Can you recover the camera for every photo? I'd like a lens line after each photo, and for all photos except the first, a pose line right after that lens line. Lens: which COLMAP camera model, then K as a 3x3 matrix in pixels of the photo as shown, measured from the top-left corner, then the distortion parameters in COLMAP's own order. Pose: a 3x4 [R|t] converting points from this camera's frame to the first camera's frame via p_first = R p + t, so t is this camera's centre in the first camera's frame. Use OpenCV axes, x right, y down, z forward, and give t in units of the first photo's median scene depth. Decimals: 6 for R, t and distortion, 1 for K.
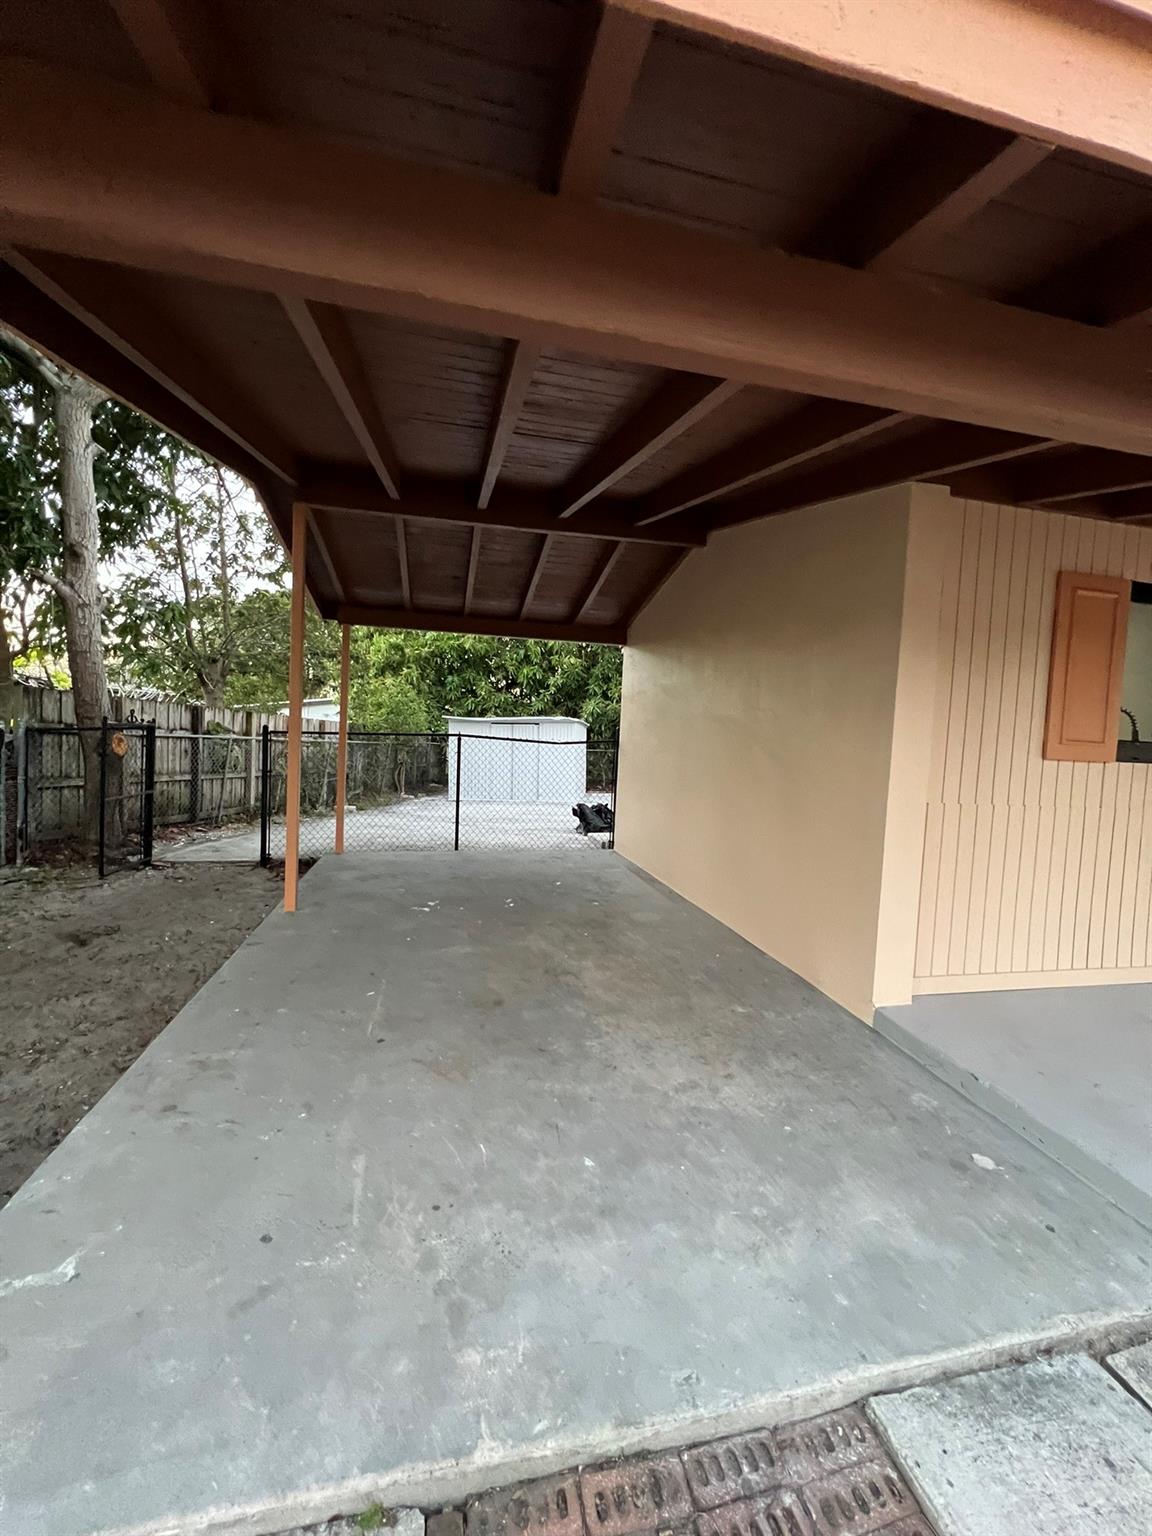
lens RADIAL K [[616.7, 0, 579.6], [0, 616.7, 762.7], [0, 0, 1]] dist [0.002083, 0.000388]
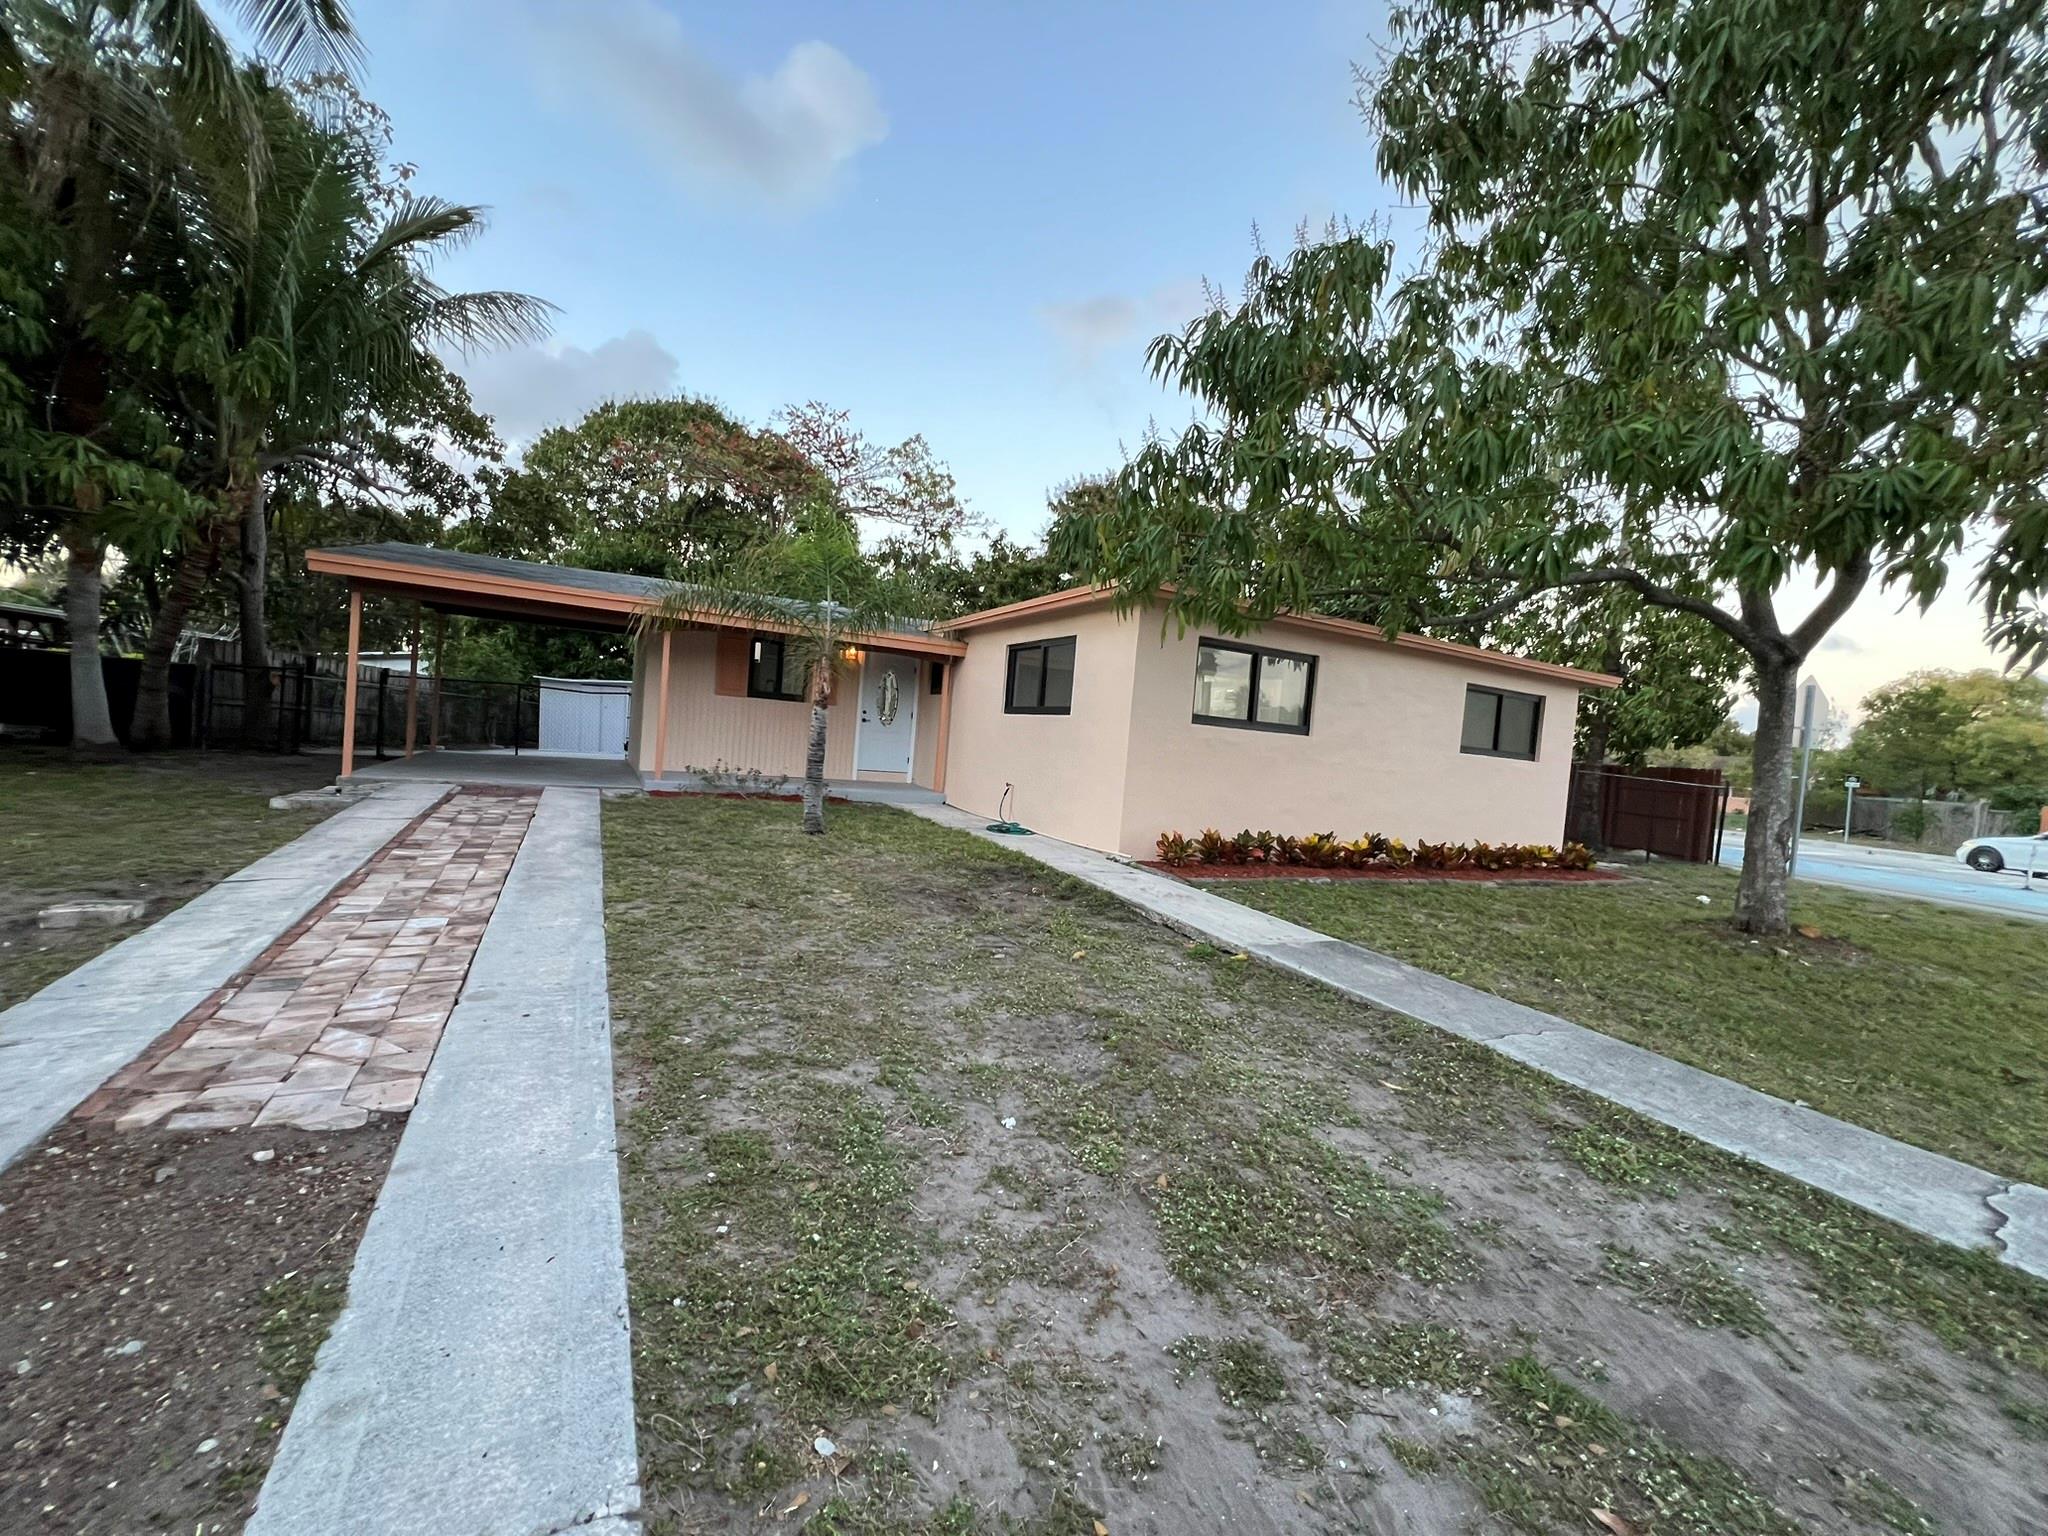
lens RADIAL K [[822.3, 0, 1028.6], [0, 822.3, 766.0], [0, 0, 1]] dist [0.002083, 0.000388]
pose [[0.962996, 0.022804, 0.268550, 0.306168], [-0.024417, 0.999698, 0.002665, 0.077847], [-0.268408, -0.009123, 0.963262, -0.858574]]
